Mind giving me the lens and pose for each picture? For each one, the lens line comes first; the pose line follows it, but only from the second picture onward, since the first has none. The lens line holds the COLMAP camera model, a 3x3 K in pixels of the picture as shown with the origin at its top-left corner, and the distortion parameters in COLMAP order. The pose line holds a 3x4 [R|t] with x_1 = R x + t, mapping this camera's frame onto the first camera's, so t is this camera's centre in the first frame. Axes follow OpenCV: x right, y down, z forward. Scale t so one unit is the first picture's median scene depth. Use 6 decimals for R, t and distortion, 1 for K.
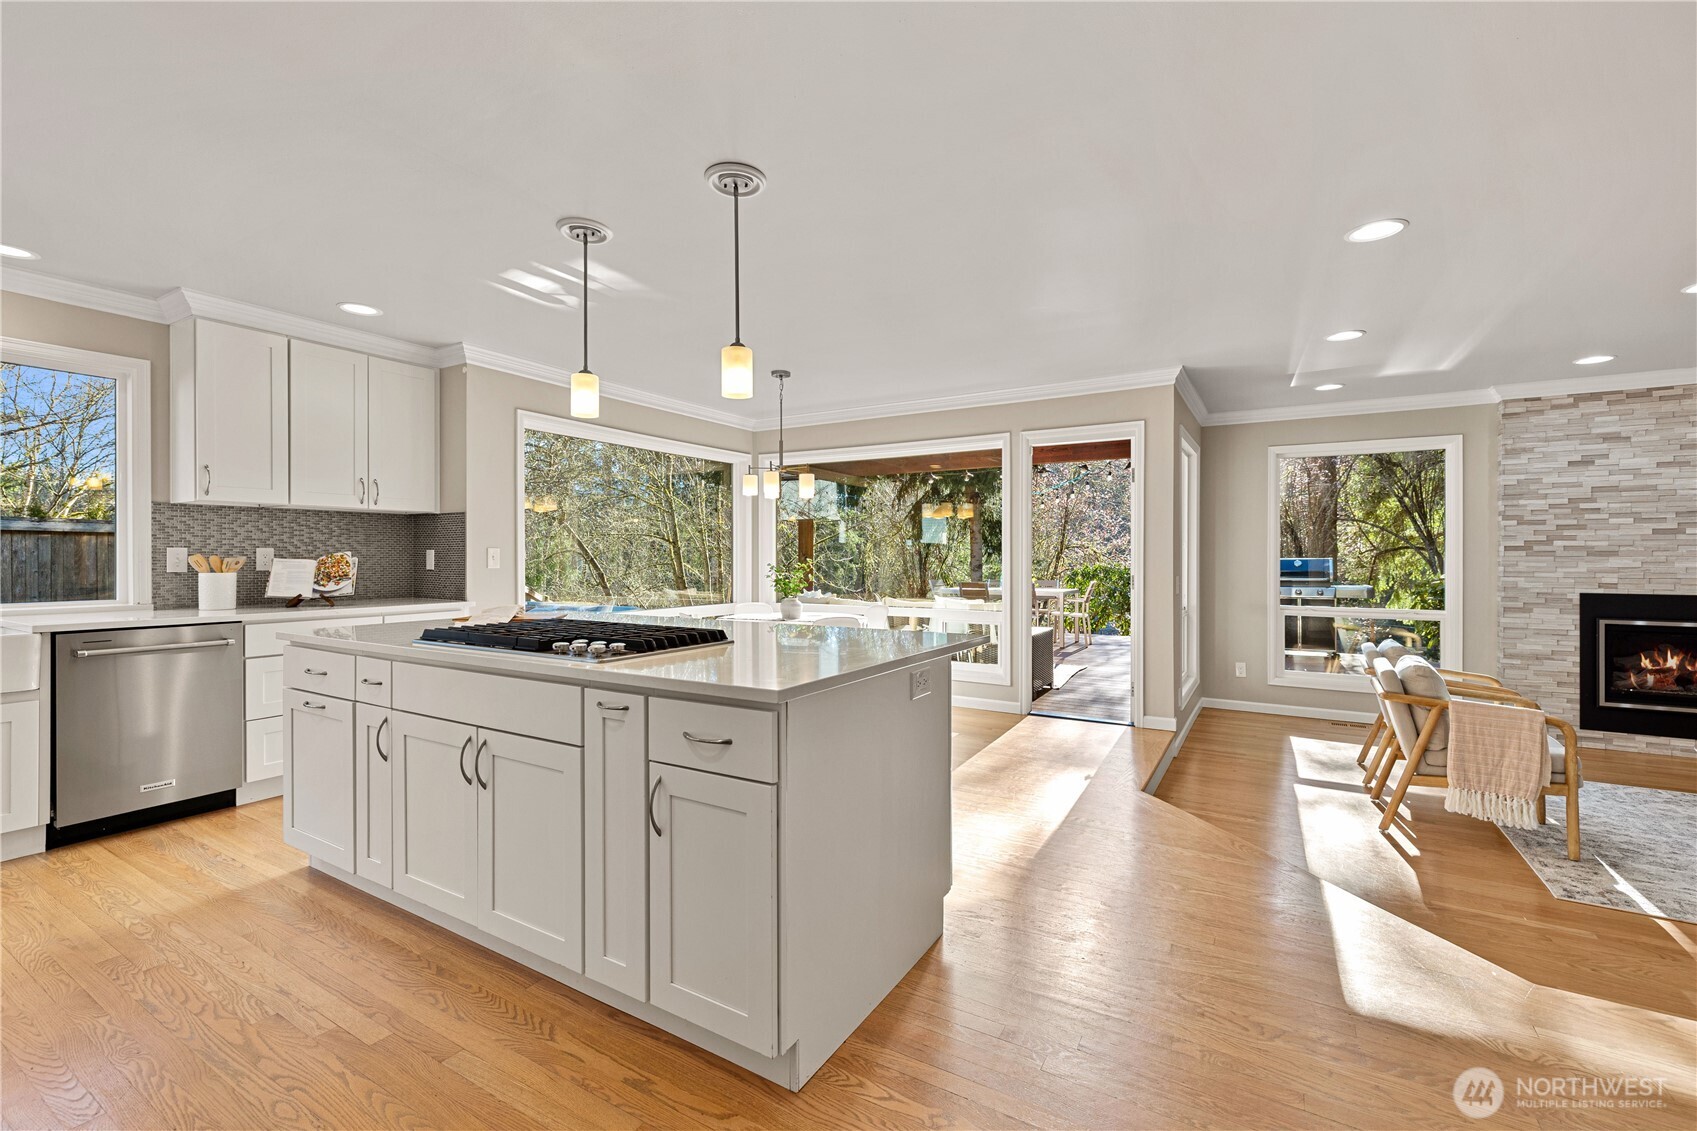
lens RADIAL K [[717.4, 0, 849.8], [0, 717.4, 561.7], [0, 0, 1]] dist [0.000983, -0.001436]
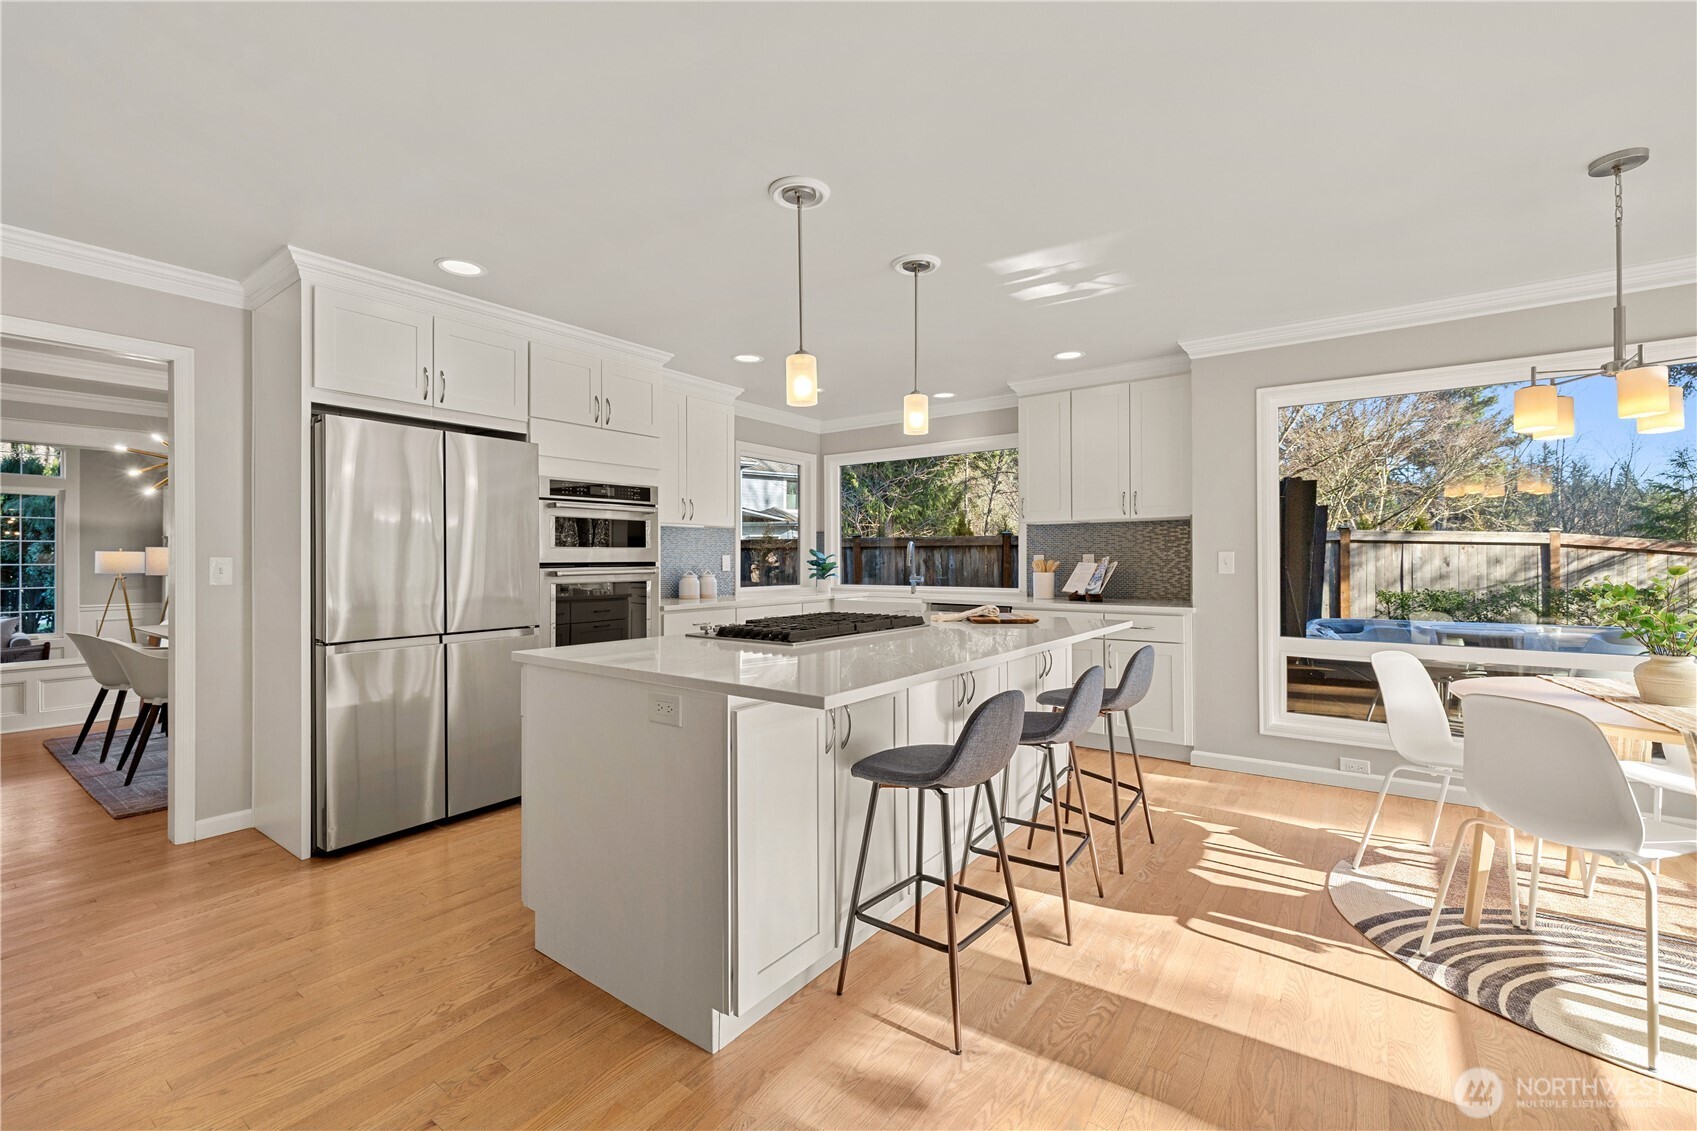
lens RADIAL K [[717.4, 0, 857.3], [0, 717.4, 566.5], [0, 0, 1]] dist [0.000983, -0.001436]
pose [[-0.078587, 0.005461, -0.996892, 0.268782], [-0.005021, 0.999970, 0.005874, -0.001724], [0.996895, 0.005468, -0.078557, 0.370907]]
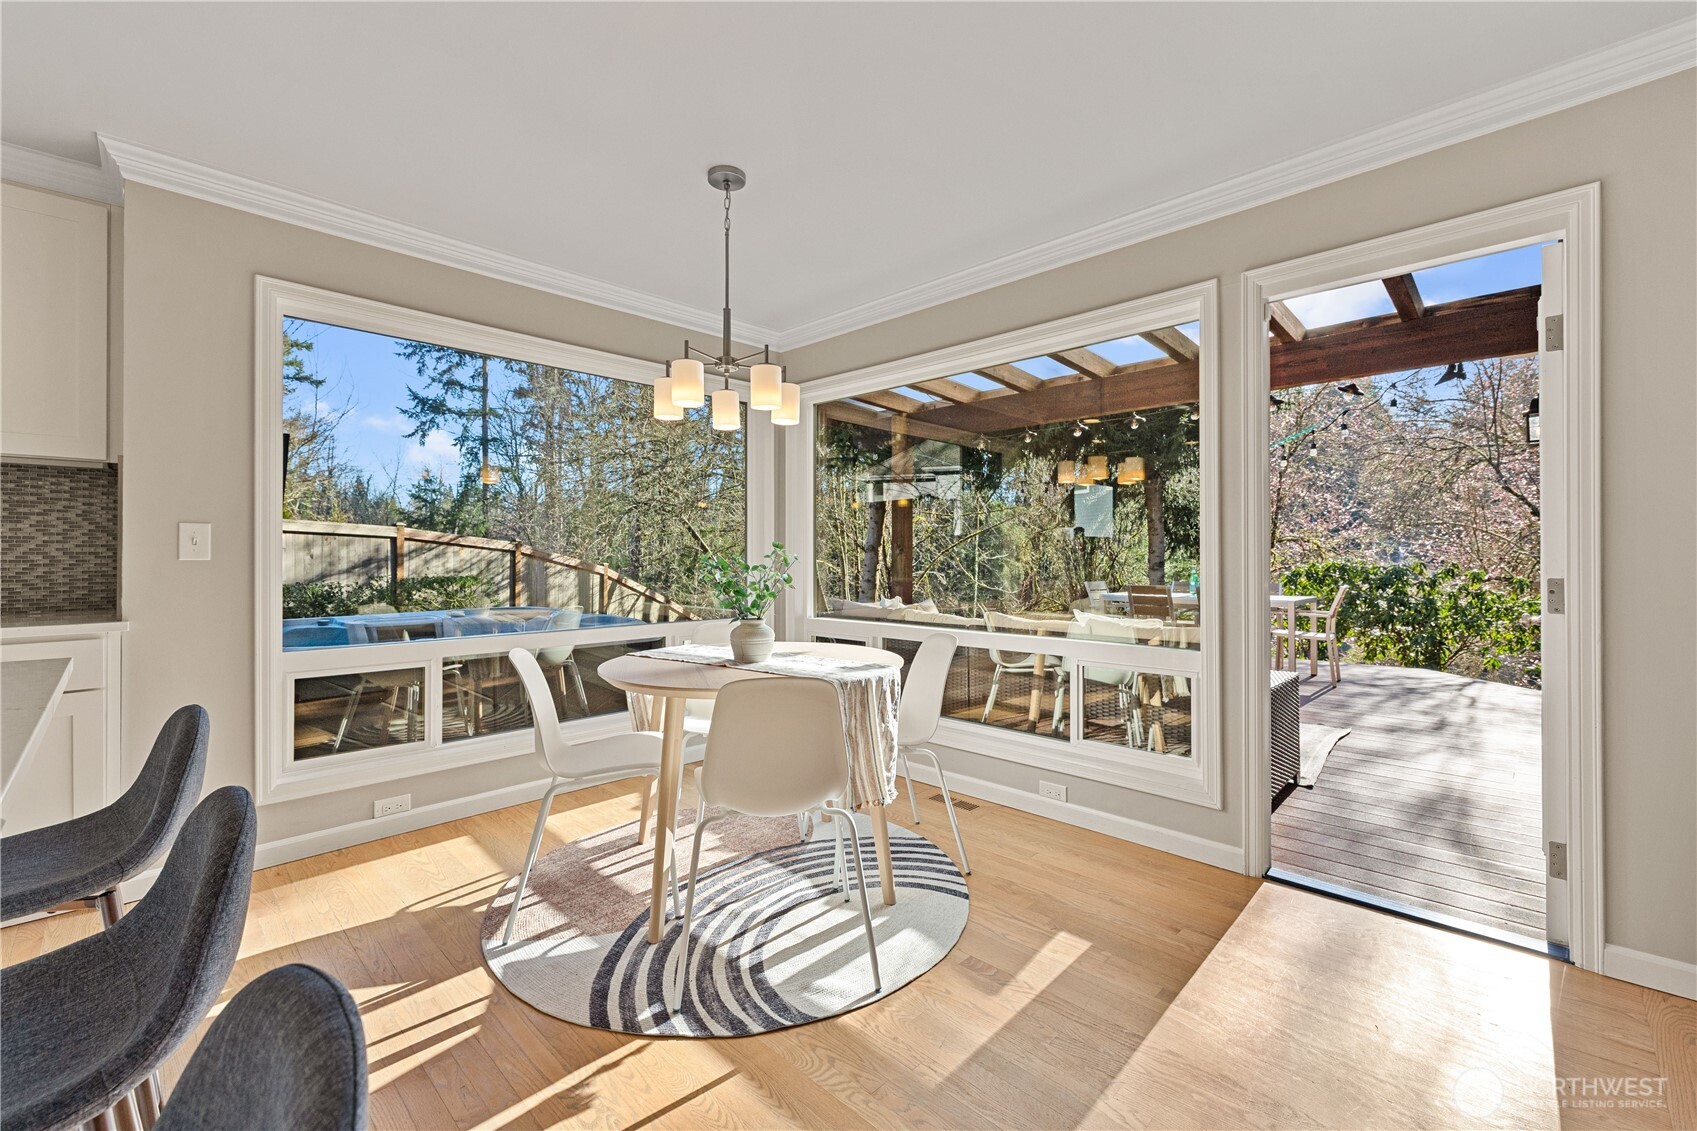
lens RADIAL K [[717.4, 0, 845.2], [0, 717.4, 554.4], [0, 0, 1]] dist [0.000983, -0.001436]
pose [[0.971860, -0.002570, -0.235544, 0.069665], [0.000459, 0.999959, -0.009014, 0.005999], [0.235557, 0.008653, 0.971822, 0.355187]]
